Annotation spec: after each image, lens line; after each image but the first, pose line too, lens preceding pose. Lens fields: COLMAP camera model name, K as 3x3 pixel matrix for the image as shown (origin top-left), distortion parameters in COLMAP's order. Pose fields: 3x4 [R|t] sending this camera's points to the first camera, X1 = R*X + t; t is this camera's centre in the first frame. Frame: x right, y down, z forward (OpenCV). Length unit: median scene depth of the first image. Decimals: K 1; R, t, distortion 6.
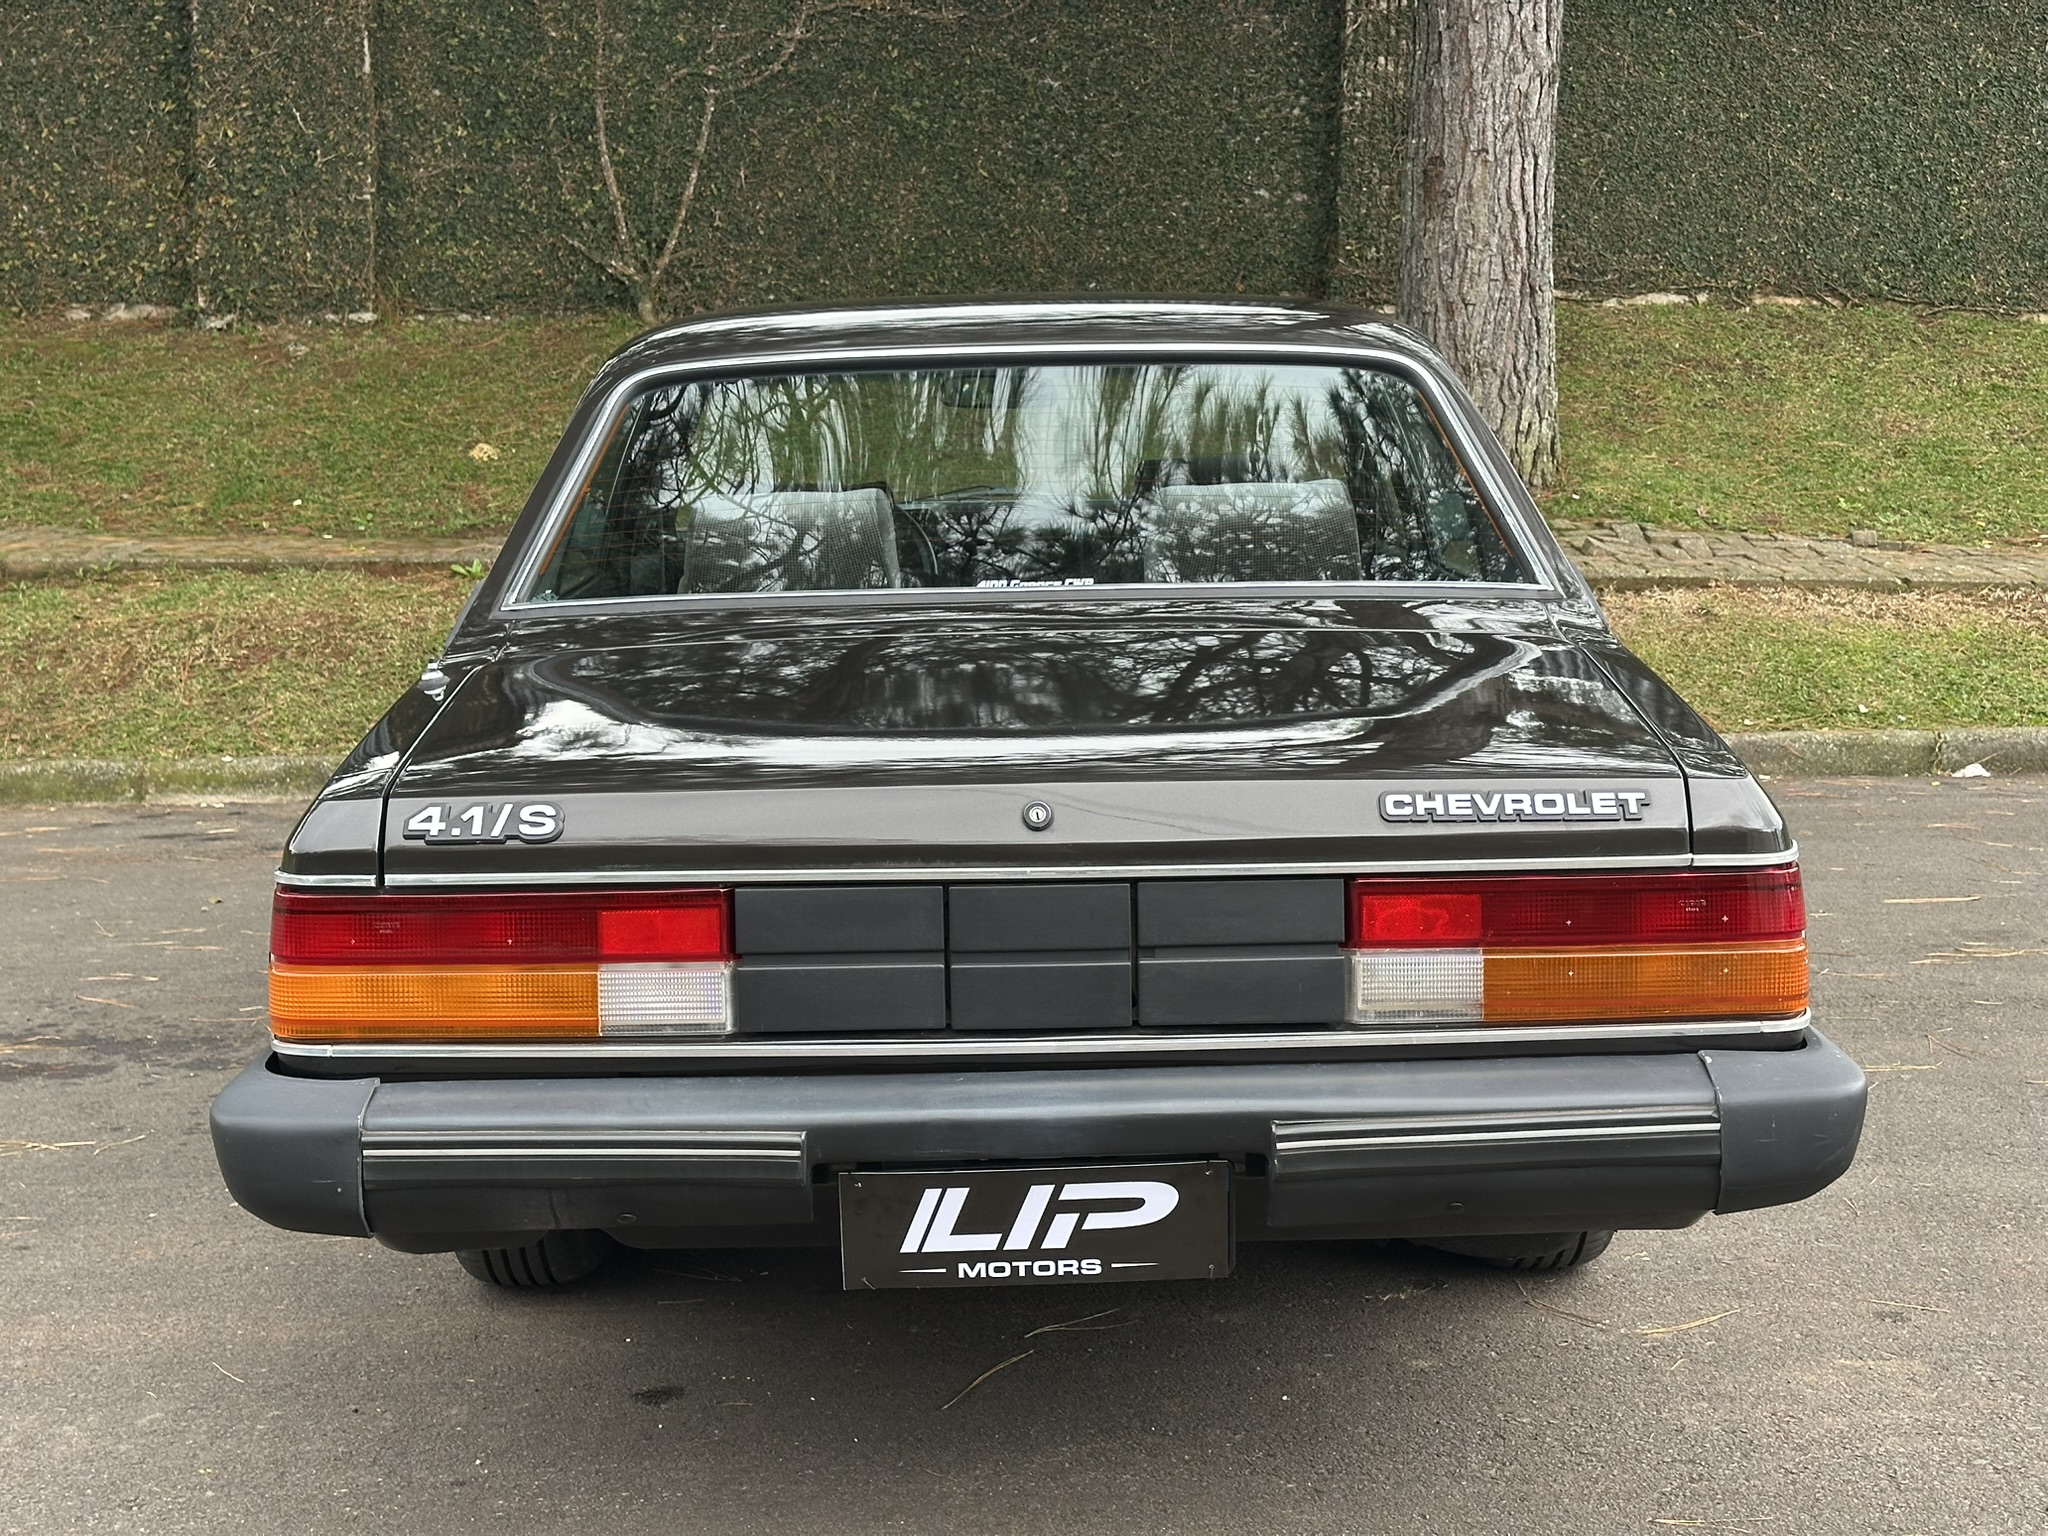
lens RADIAL K [[2844.4, 0, 1042.1], [0, 2844.4, 744.1], [0, 0, 1]] dist [0.119131, 0.000000]
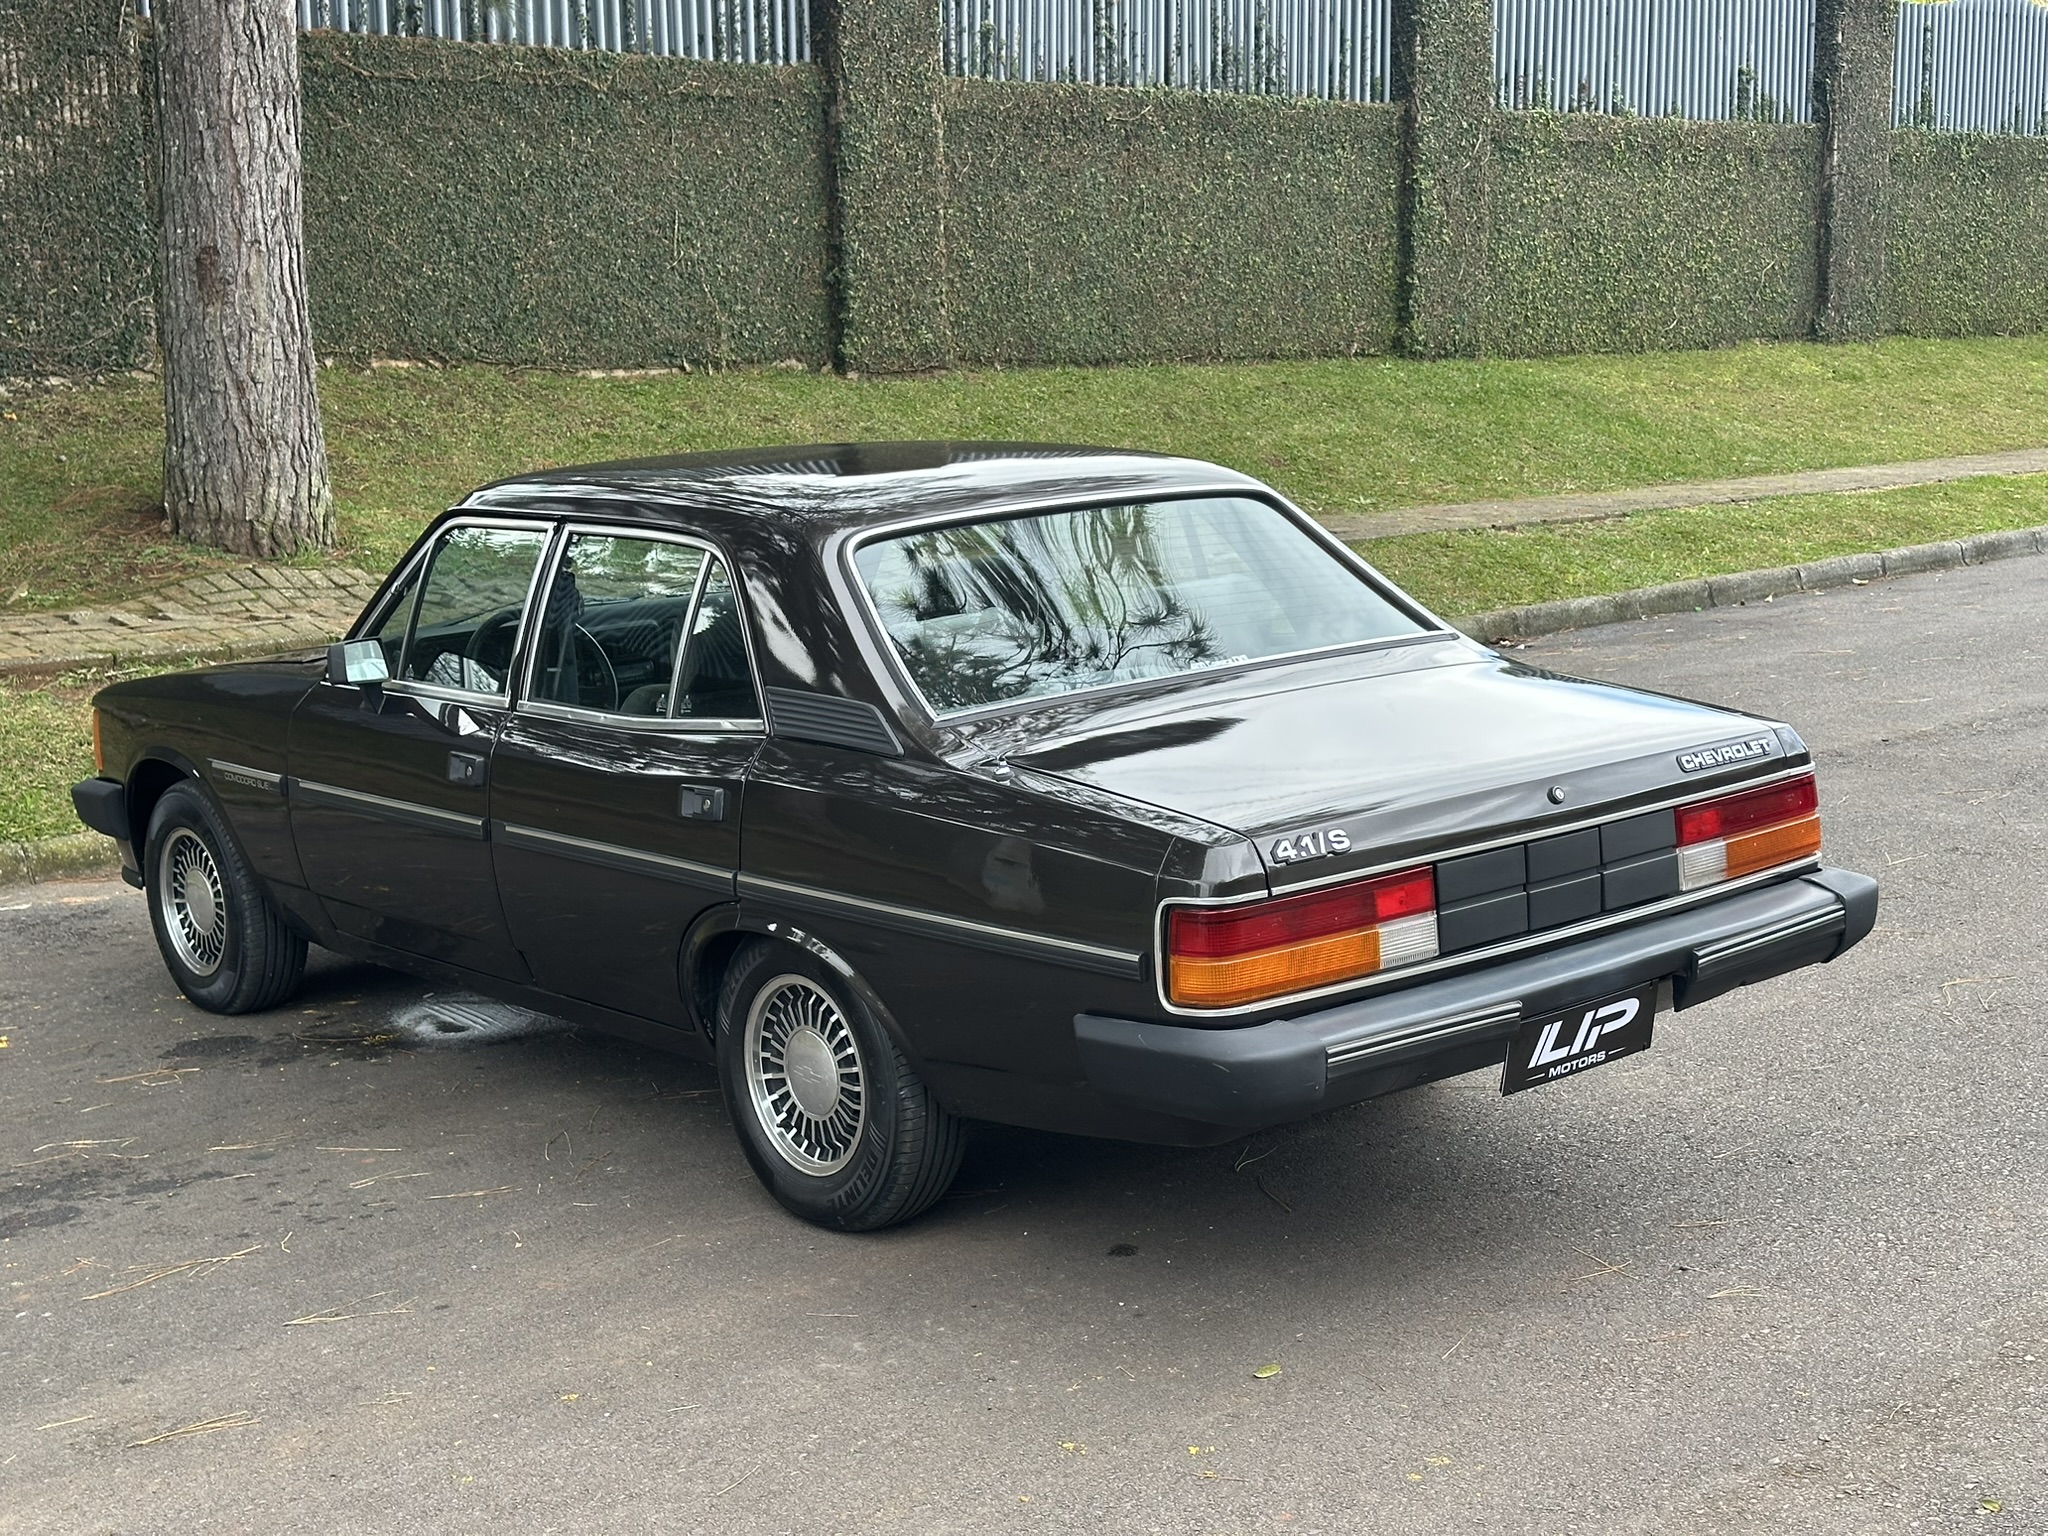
lens RADIAL K [[2844.4, 0, 1036.0], [0, 2844.4, 783.4], [0, 0, 1]] dist [0.119131, 0.000000]
pose [[0.772577, -0.126674, 0.622157, -0.284249], [0.119091, 0.991415, 0.053972, -0.024095], [-0.623653, 0.032396, 0.781030, -0.026216]]
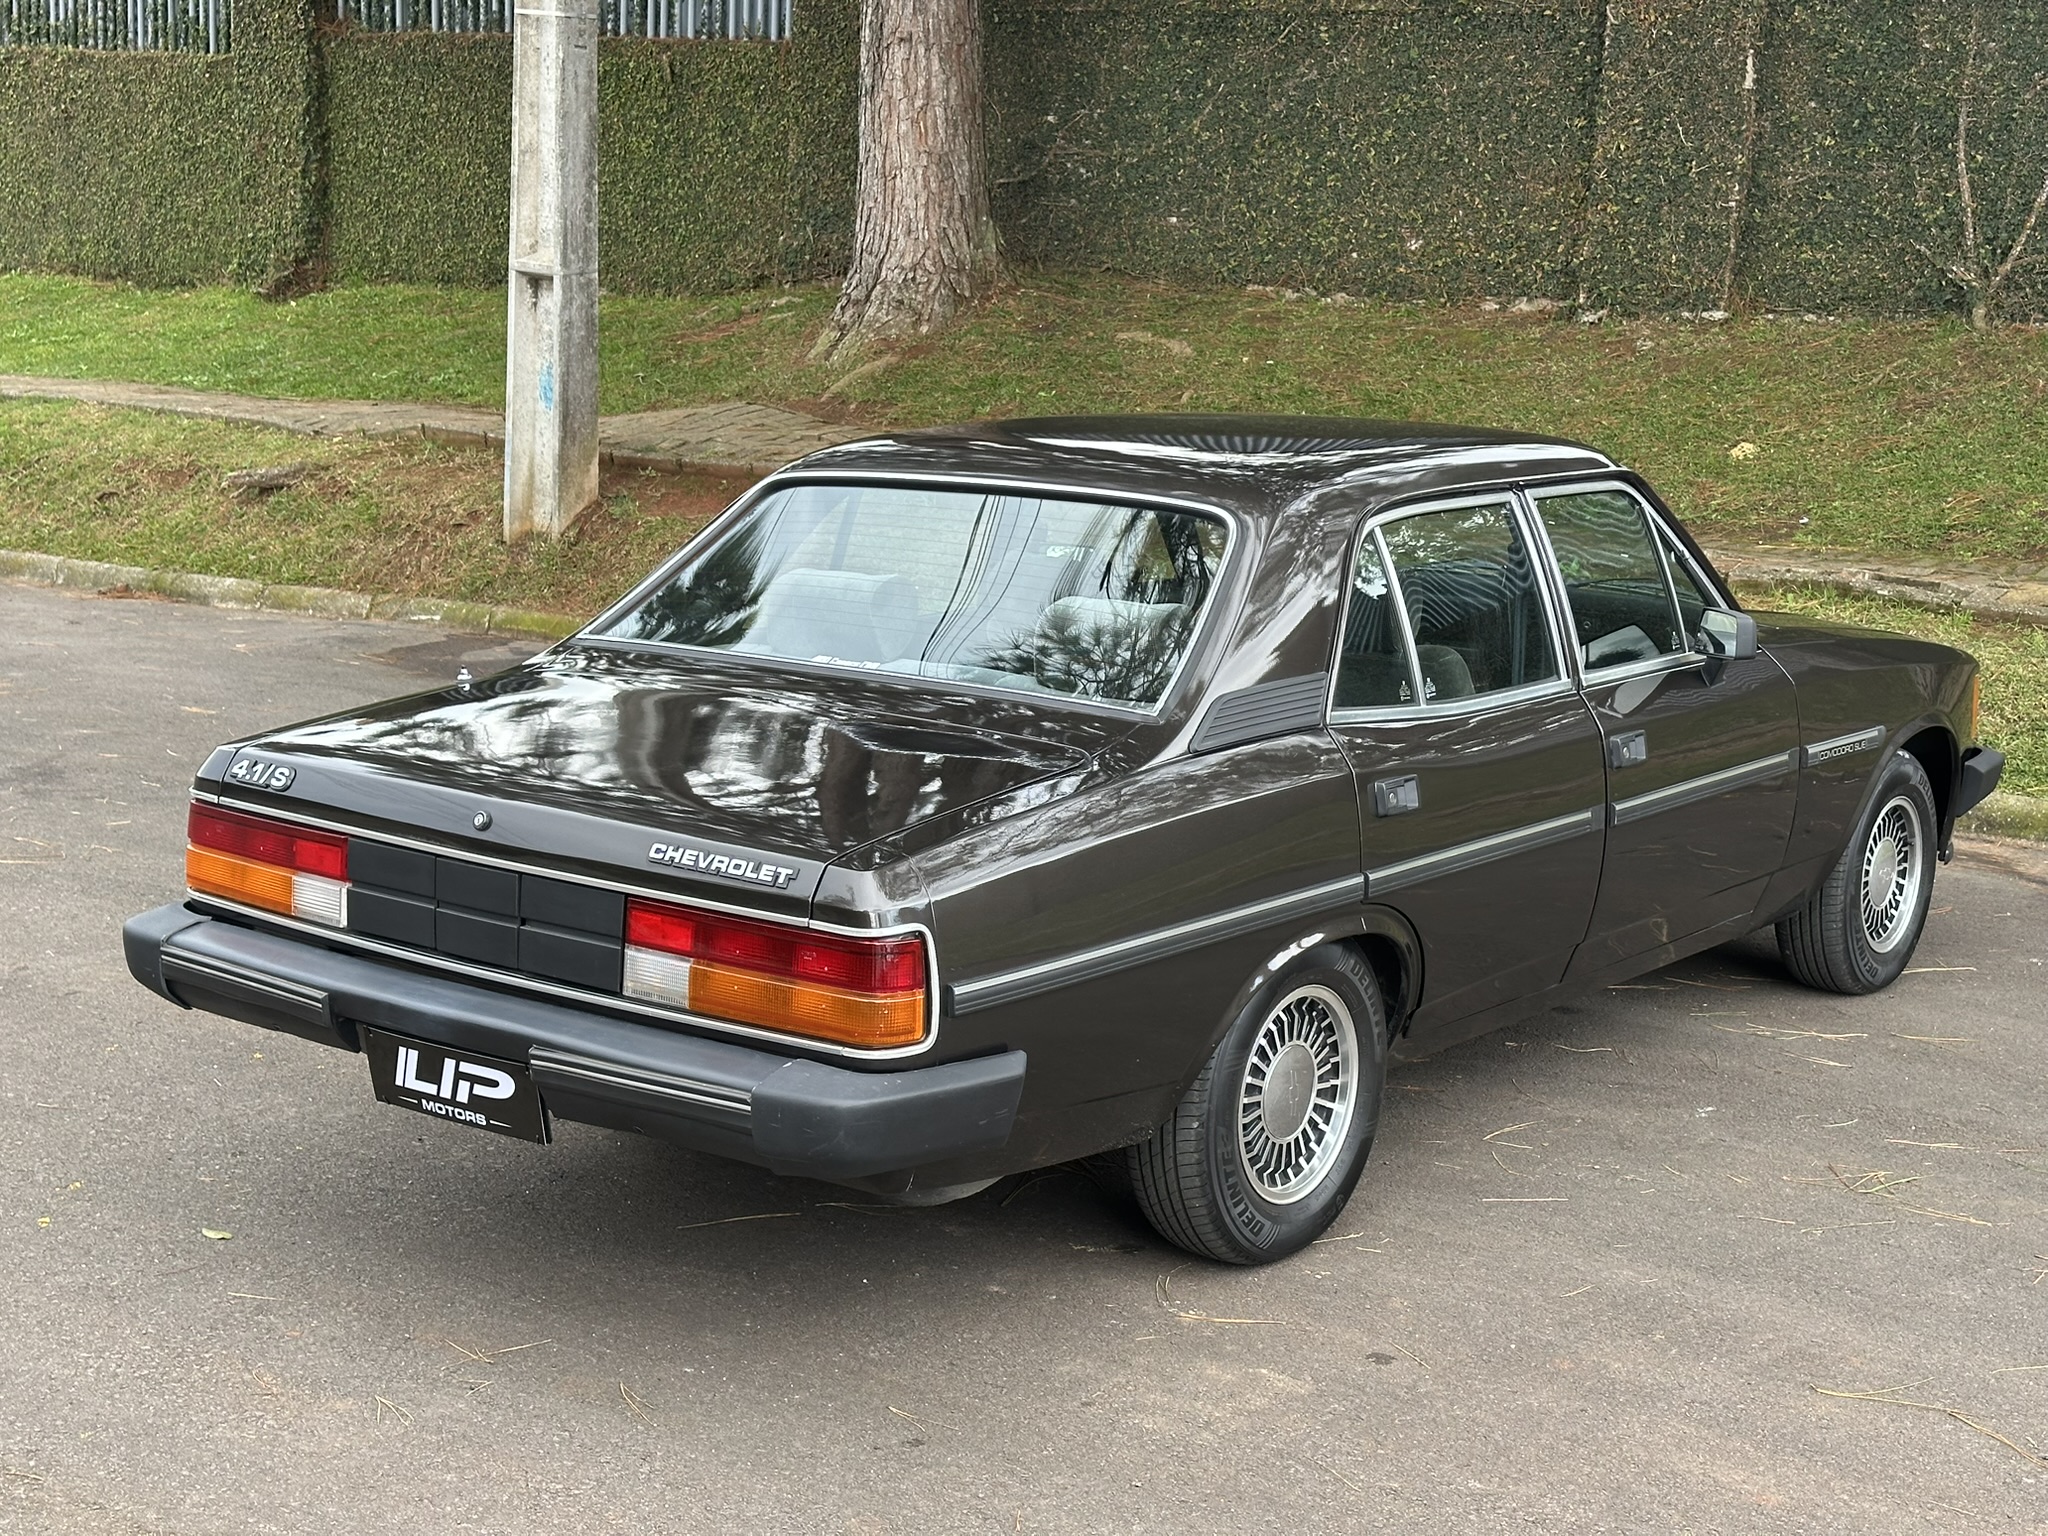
lens RADIAL K [[2844.4, 0, 1052.6], [0, 2844.4, 745.5], [0, 0, 1]] dist [0.119131, 0.000000]
pose [[0.782986, 0.135172, -0.607175, 0.258079], [-0.117715, 0.990665, 0.068746, -0.034671], [0.610800, 0.017647, 0.791588, -0.005663]]
